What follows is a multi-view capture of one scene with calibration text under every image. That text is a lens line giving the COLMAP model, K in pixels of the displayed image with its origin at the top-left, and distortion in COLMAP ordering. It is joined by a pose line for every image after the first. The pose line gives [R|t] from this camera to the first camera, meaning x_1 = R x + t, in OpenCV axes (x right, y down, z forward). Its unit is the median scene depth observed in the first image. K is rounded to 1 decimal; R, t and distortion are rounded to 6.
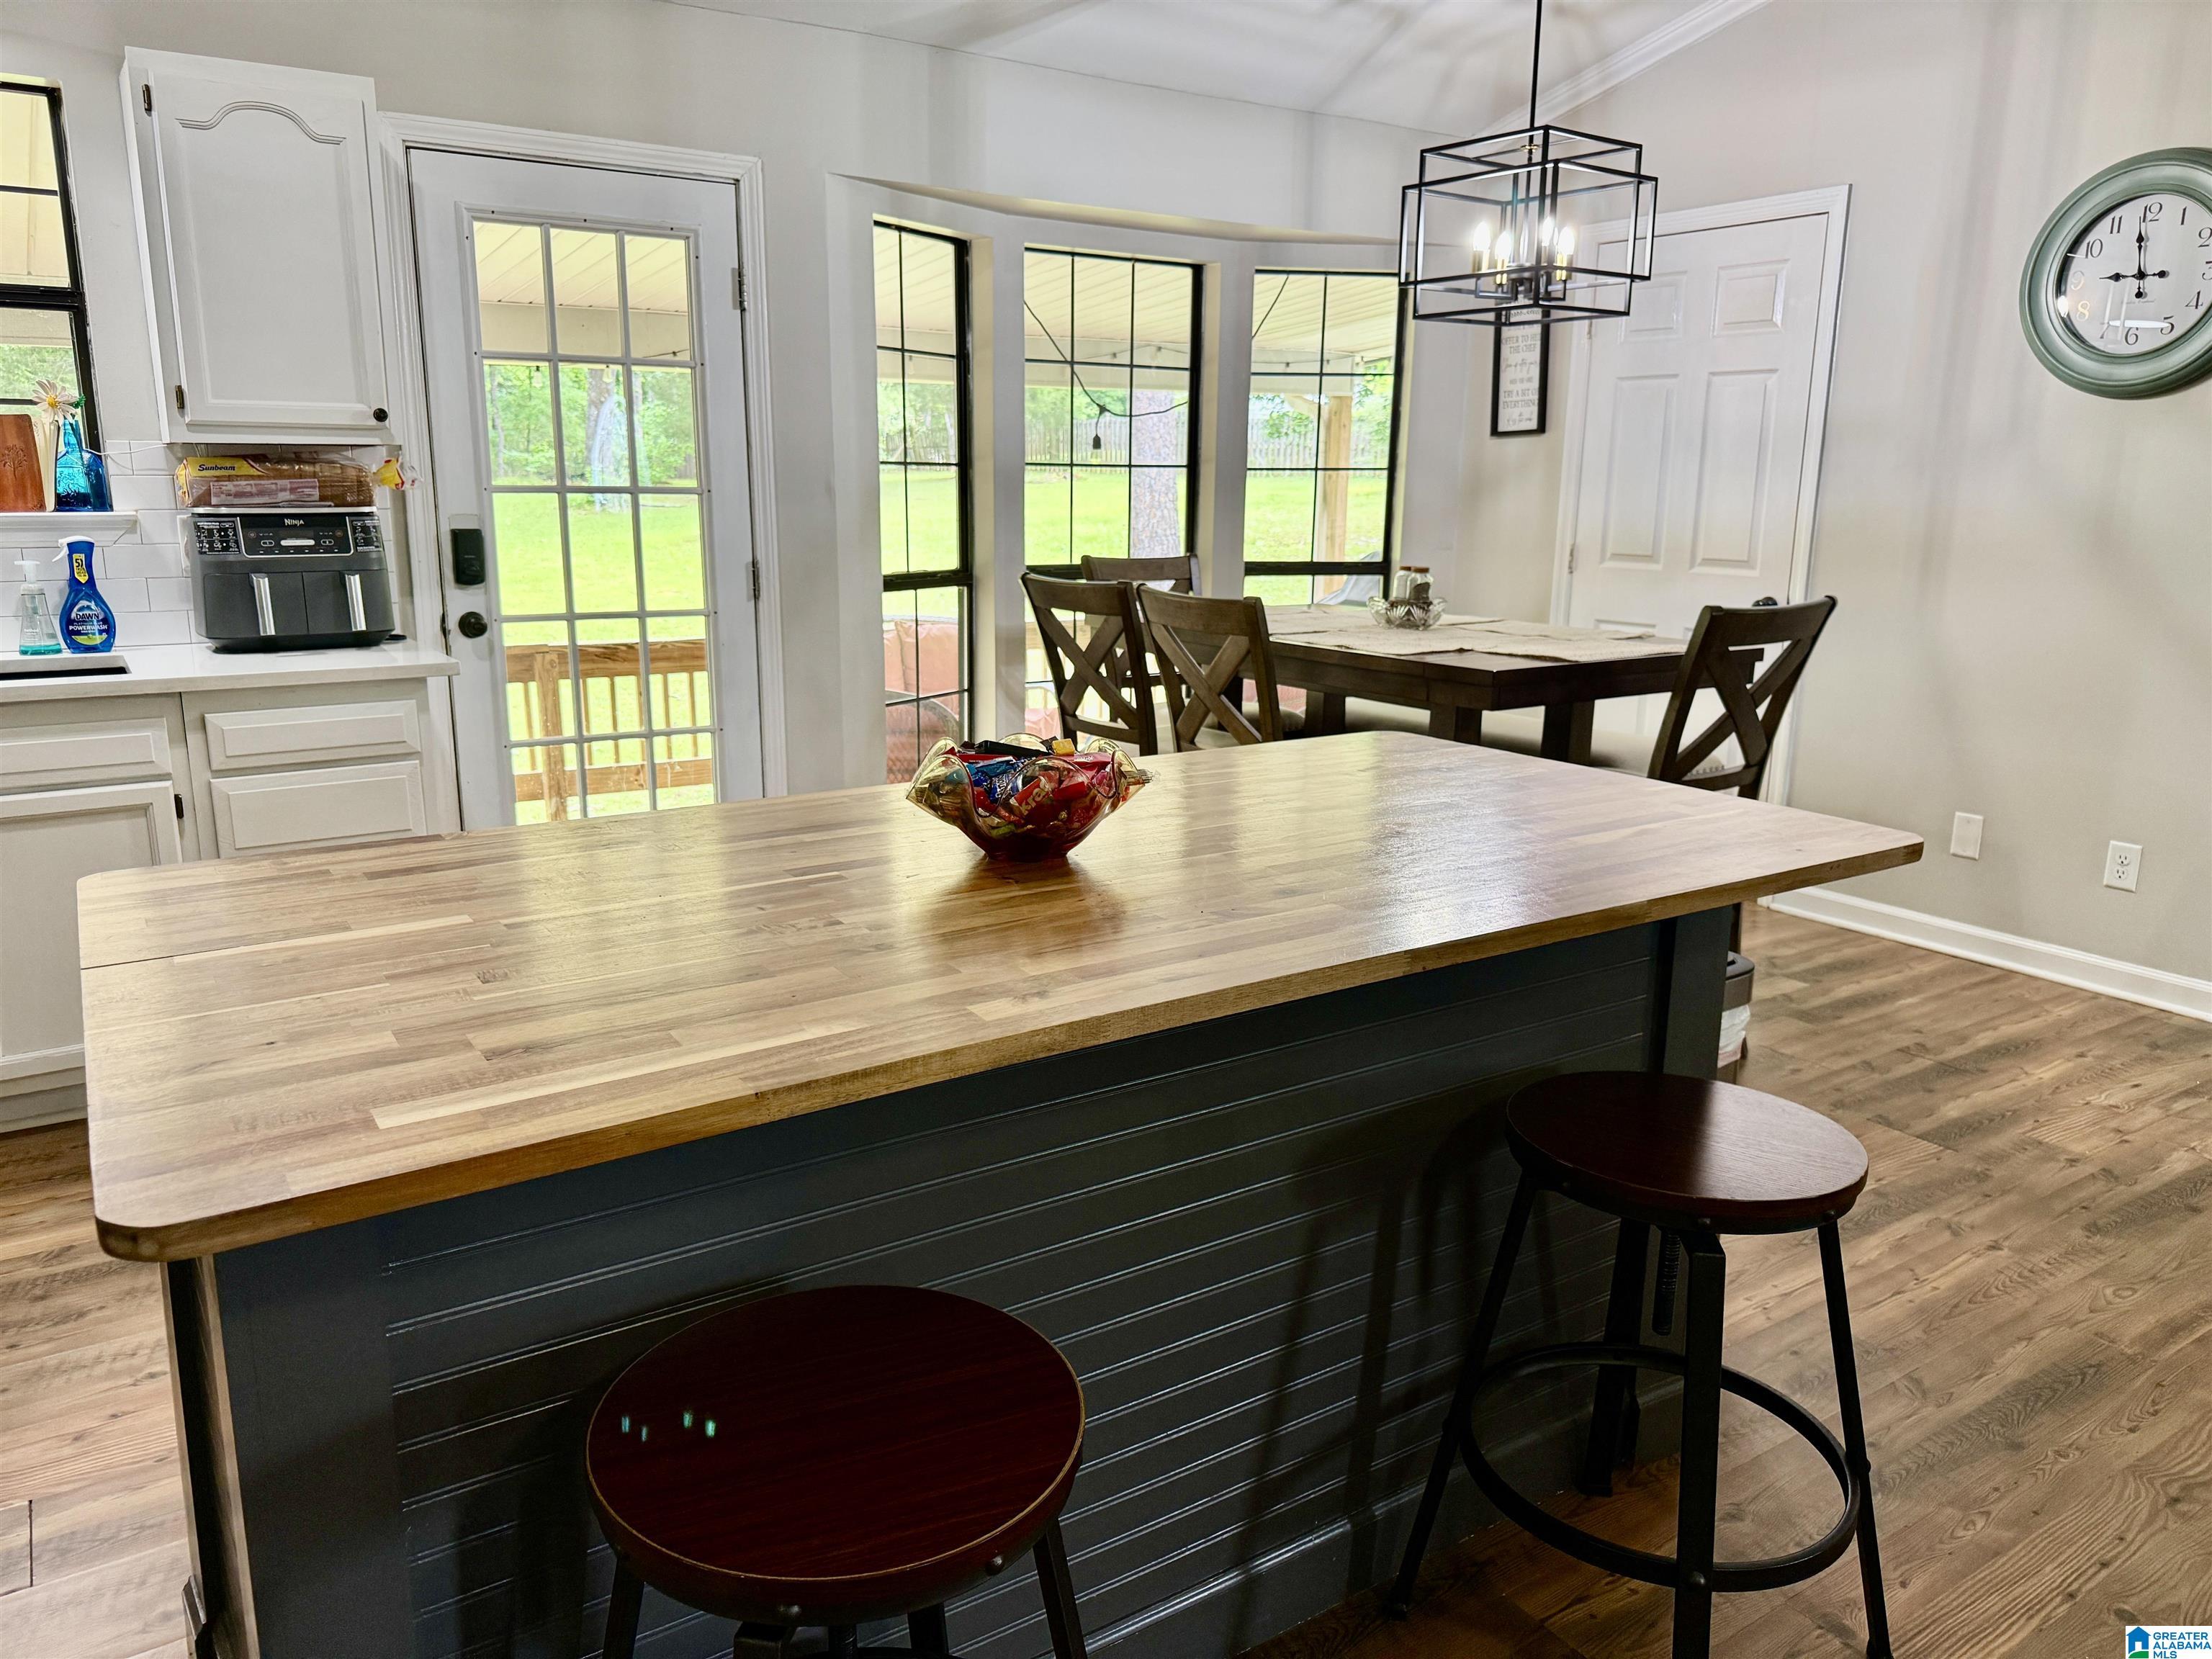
lens RADIAL K [[1567.5, 0, 1101.6], [0, 1567.5, 835.7], [0, 0, 1]] dist [0.010238, -0.016452]
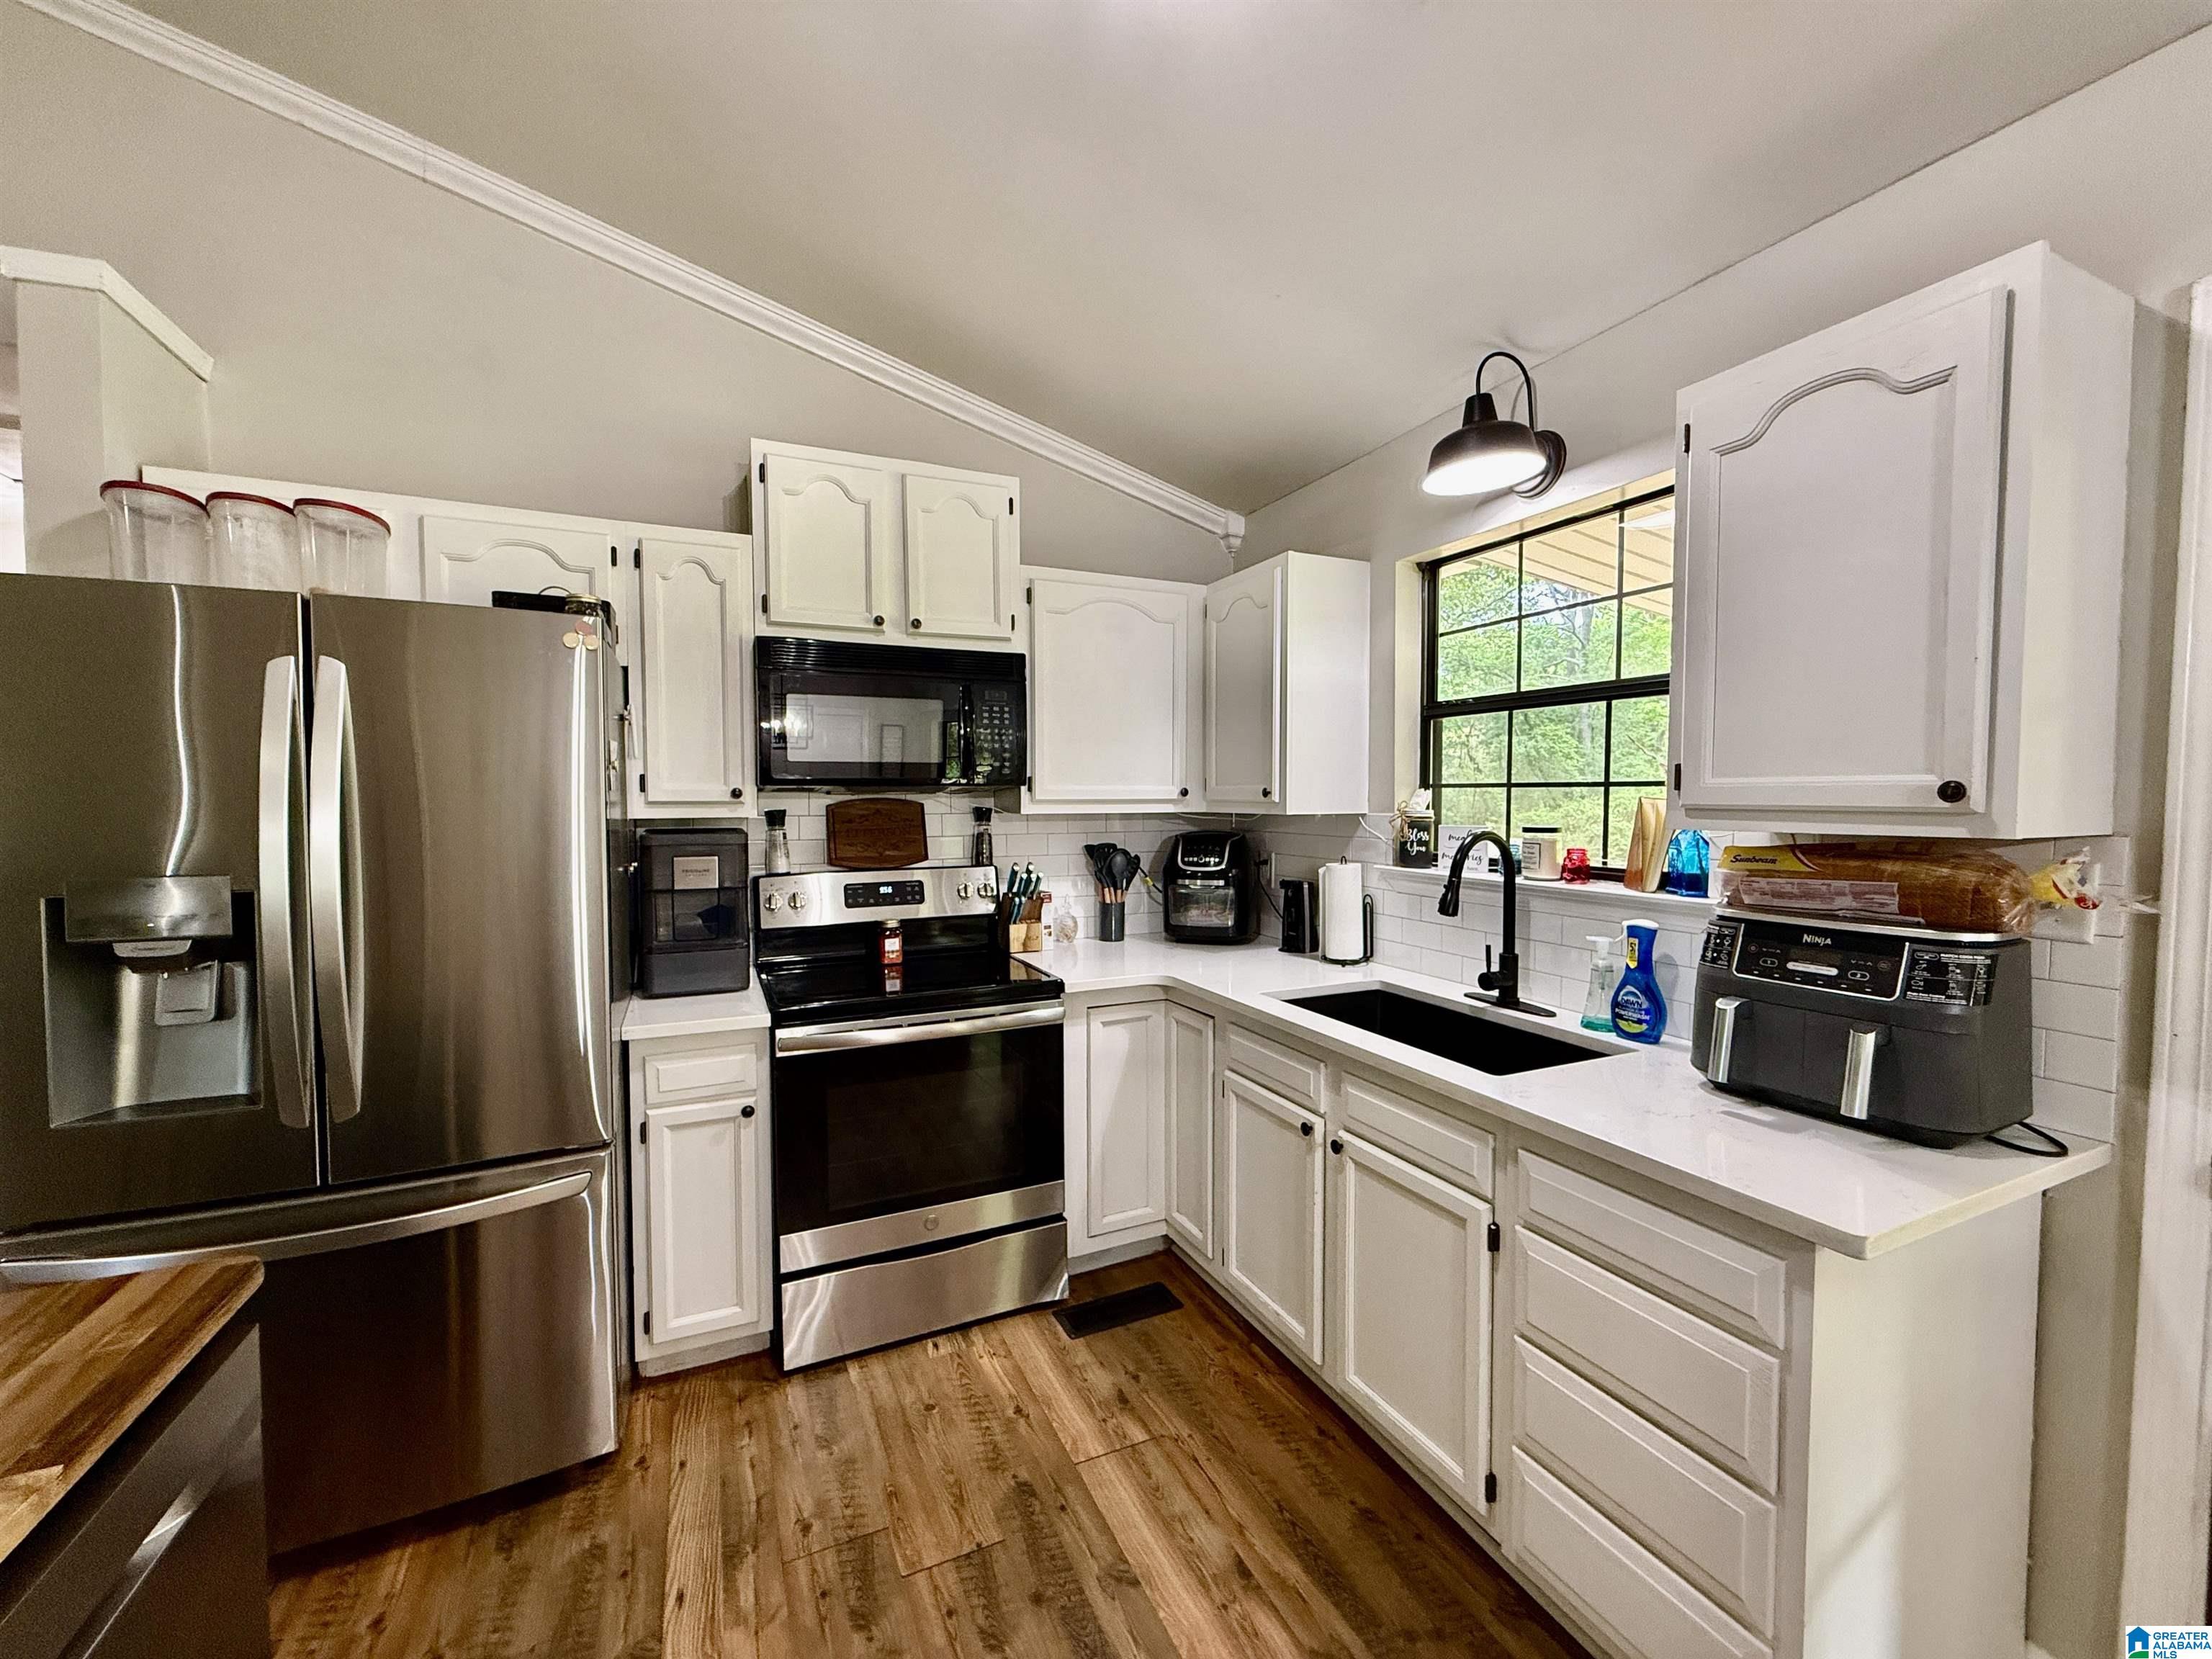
lens RADIAL K [[880.0, 0, 1100.2], [0, 880.0, 832.2], [0, 0, 1]] dist [-0.000048, 0.000159]
pose [[-0.162880, 0.030786, -0.986165, -0.060163], [-0.222622, 0.972591, 0.067132, -0.177342], [0.961202, 0.230477, -0.151562, 0.647745]]
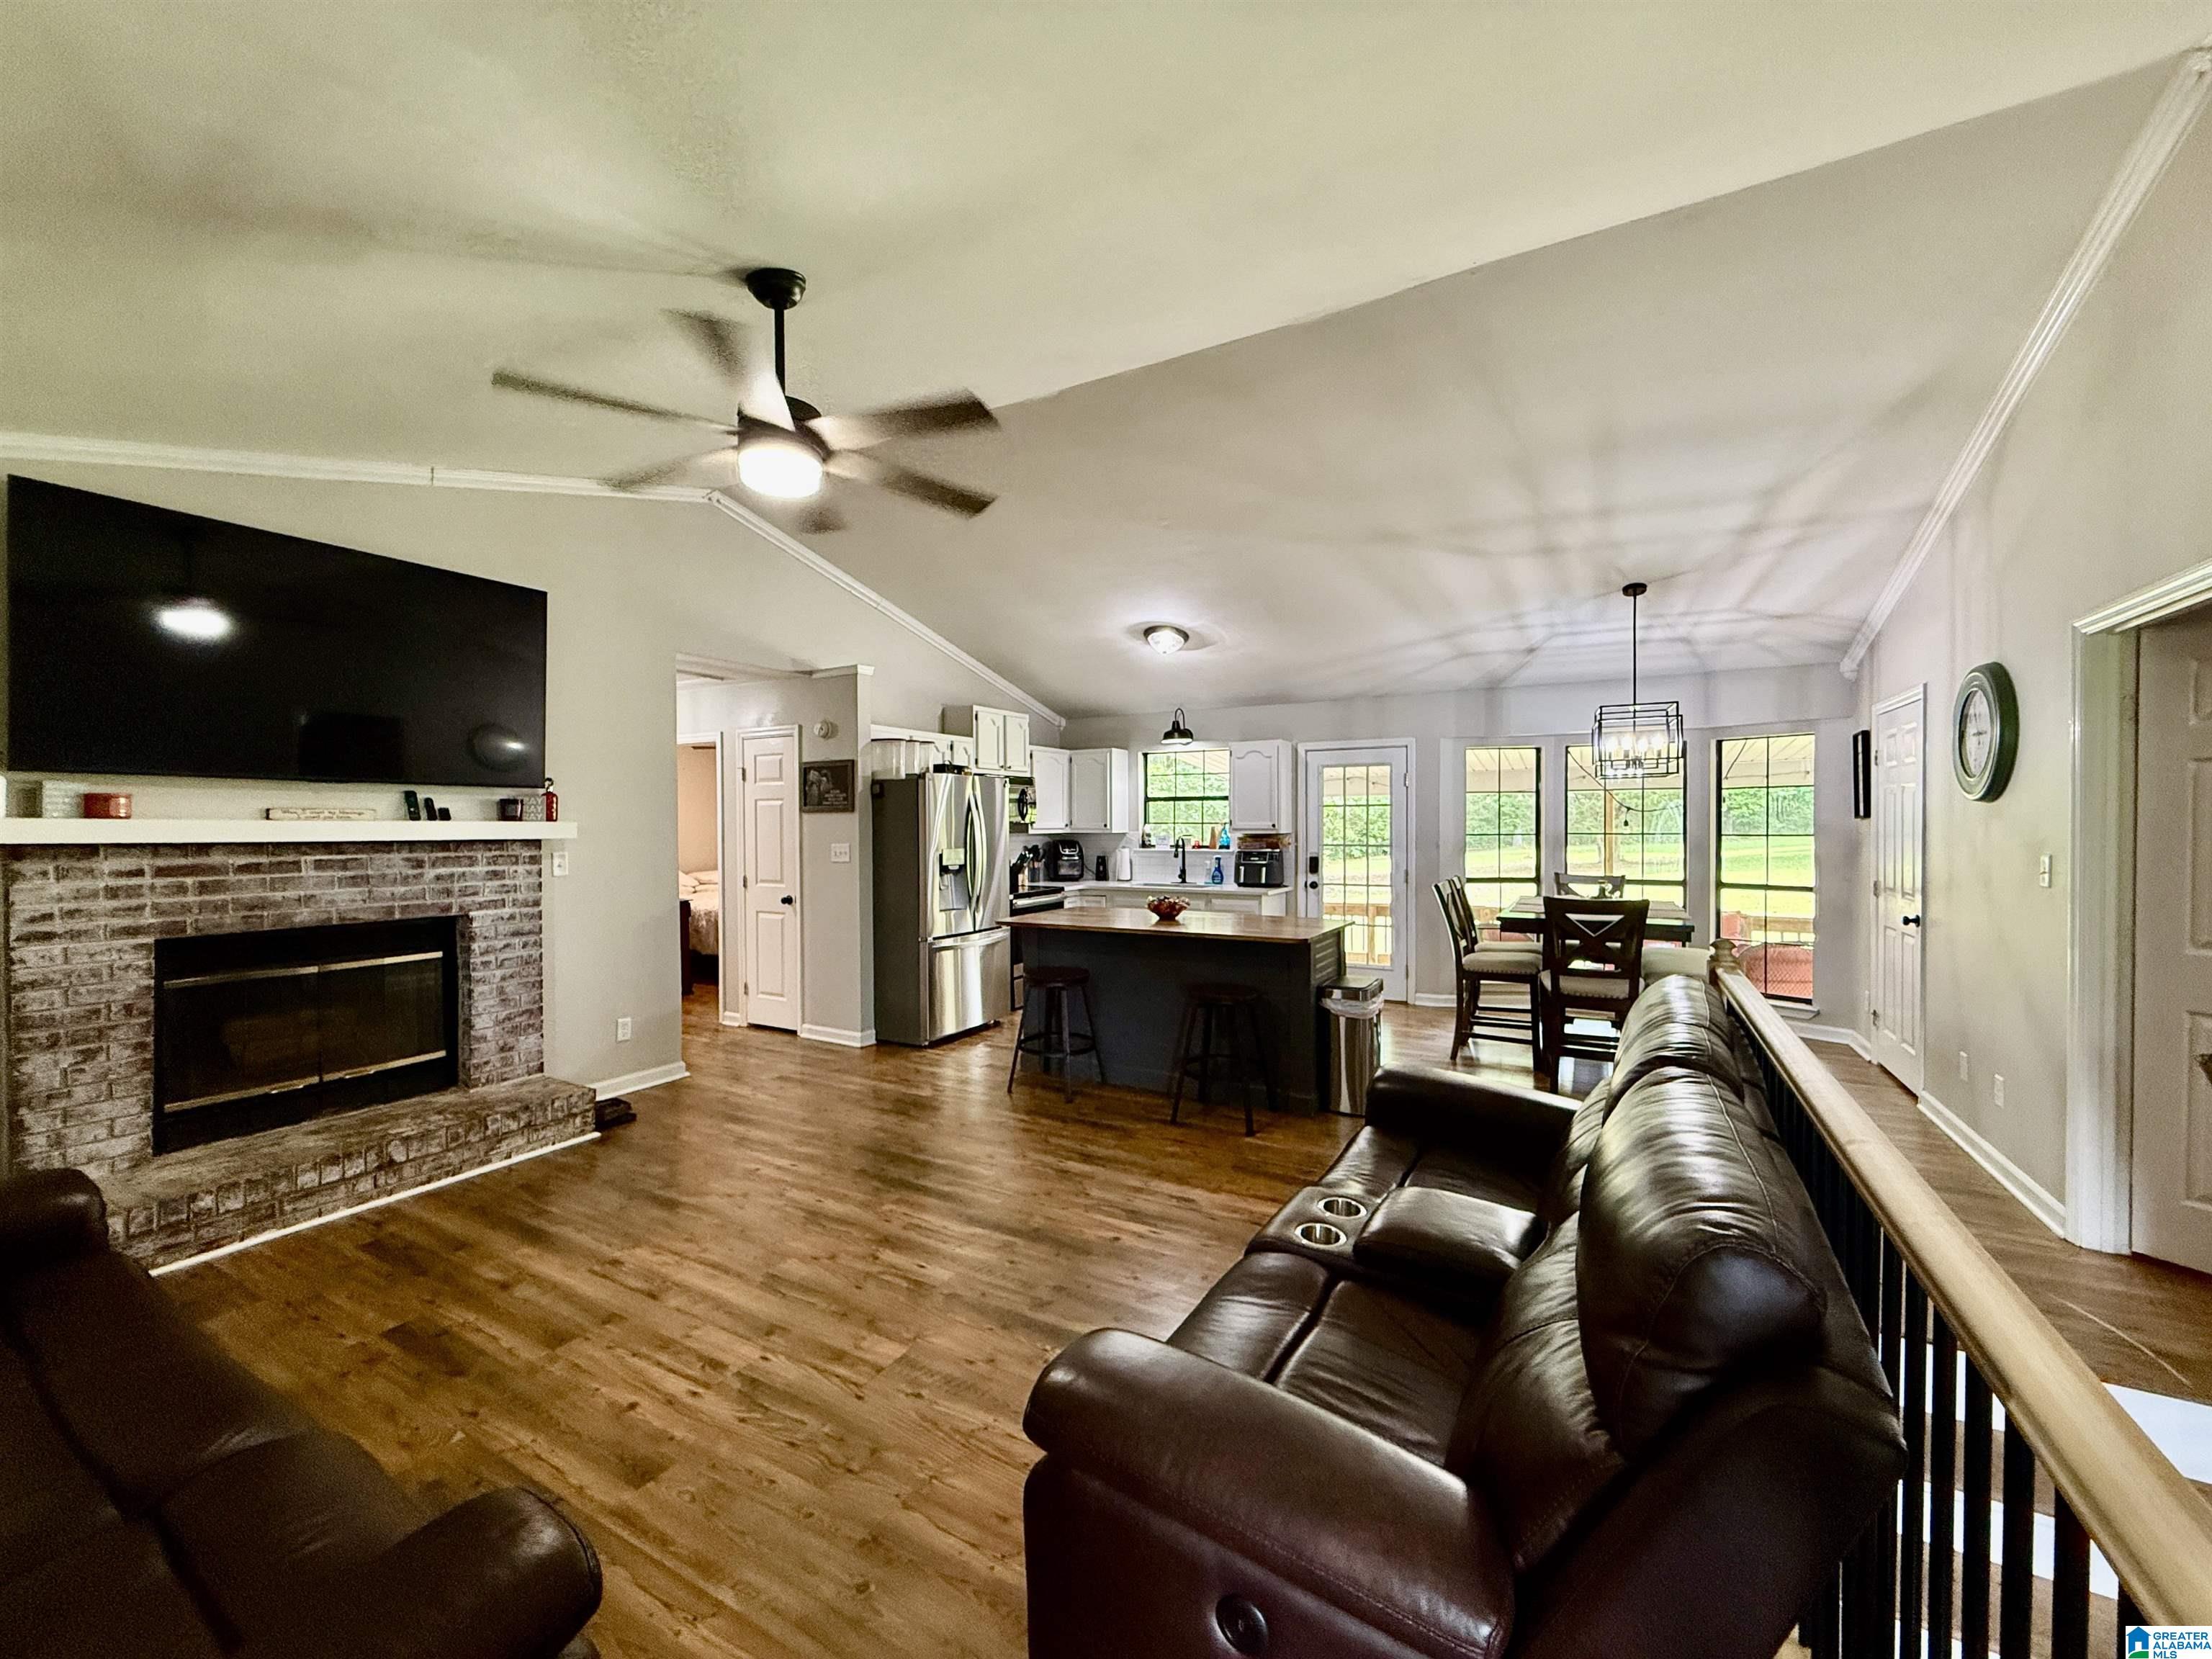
lens RADIAL K [[880.0, 0, 1098.8], [0, 880.0, 831.6], [0, 0, 1]] dist [-0.000048, 0.000159]
pose [[0.445699, -0.002846, -0.895178, 1.065985], [-0.192798, 0.976222, -0.099096, 0.027285], [0.874175, 0.216755, 0.434553, -0.227780]]
